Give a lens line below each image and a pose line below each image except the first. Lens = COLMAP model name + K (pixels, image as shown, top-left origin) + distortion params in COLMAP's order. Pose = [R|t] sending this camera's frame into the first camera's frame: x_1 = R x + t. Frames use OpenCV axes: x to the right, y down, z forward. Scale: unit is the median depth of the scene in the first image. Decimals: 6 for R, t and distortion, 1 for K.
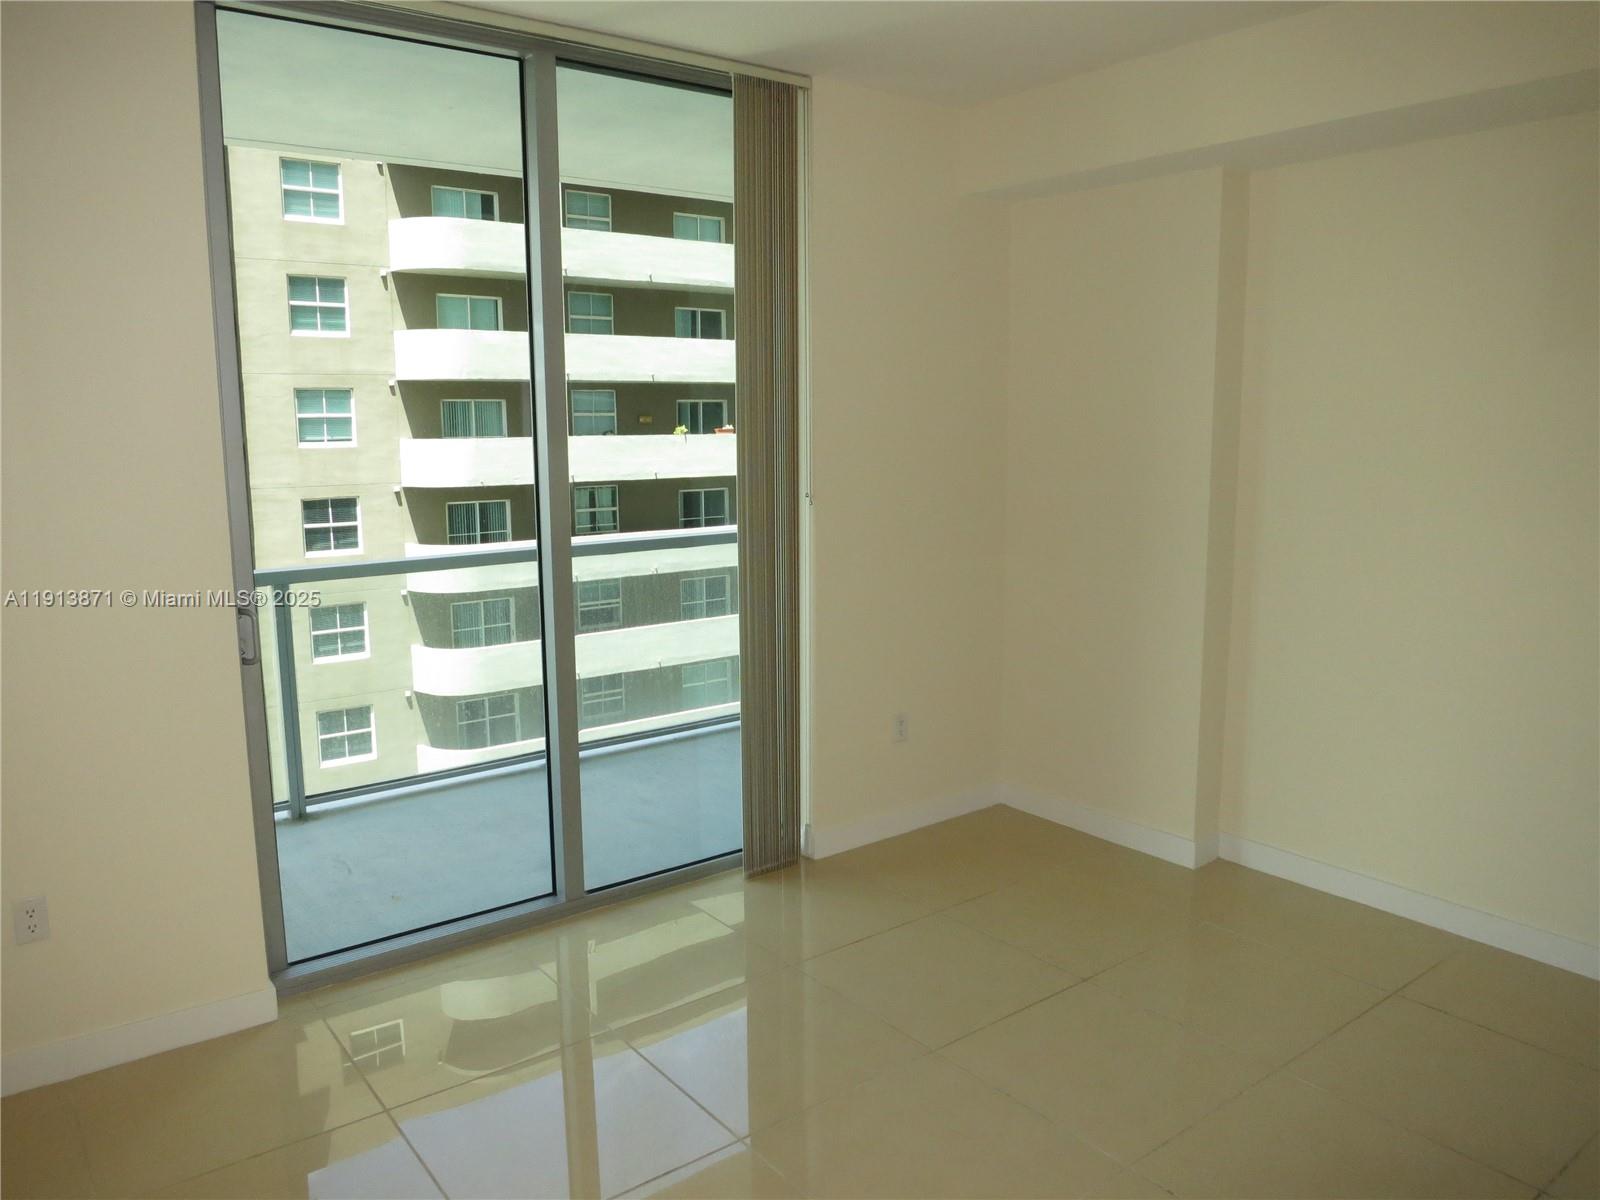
lens RADIAL K [[1162.6, 0, 795.1], [0, 1162.6, 599.0], [0, 0, 1]] dist [-0.048122, 0.012933]
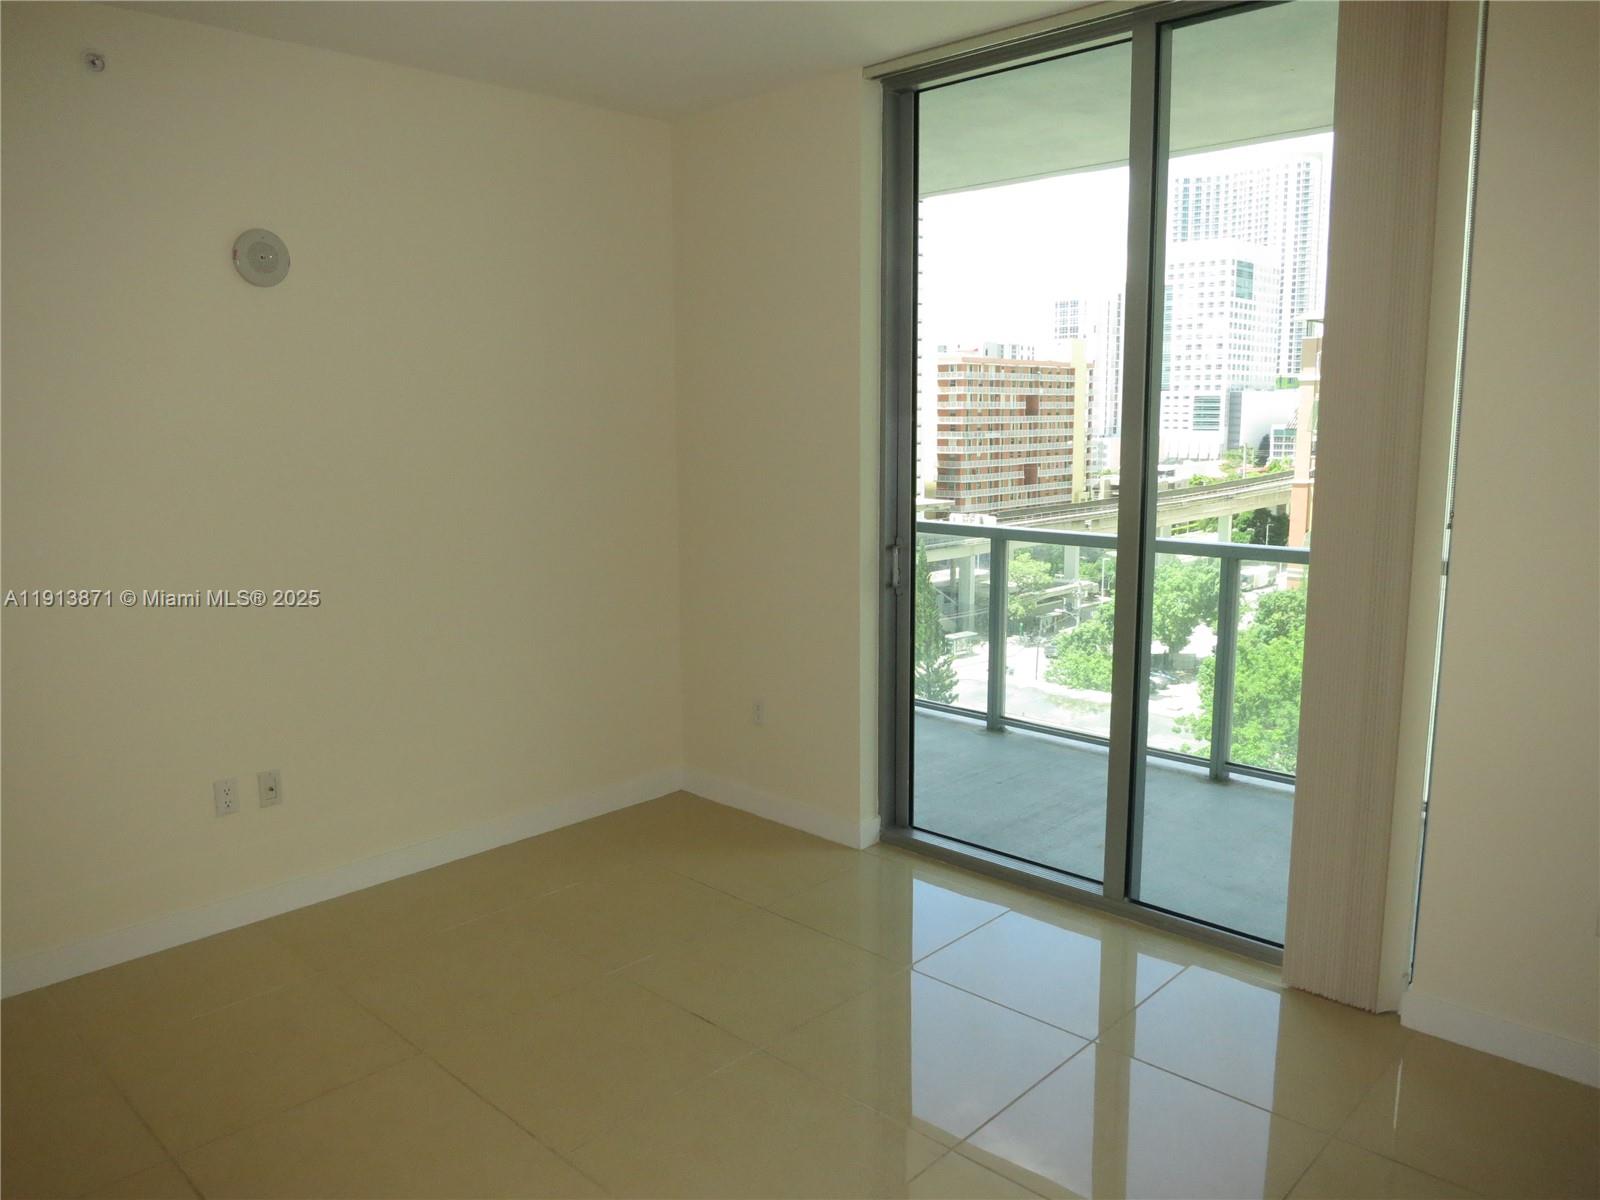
lens RADIAL K [[1162.6, 0, 795.1], [0, 1162.6, 599.0], [0, 0, 1]] dist [-0.048122, 0.012933]
pose [[0.153453, 0.164265, -0.974407, 0.663581], [-0.147602, 0.978834, 0.141766, -0.083948], [0.977070, 0.122070, 0.174451, 0.530299]]
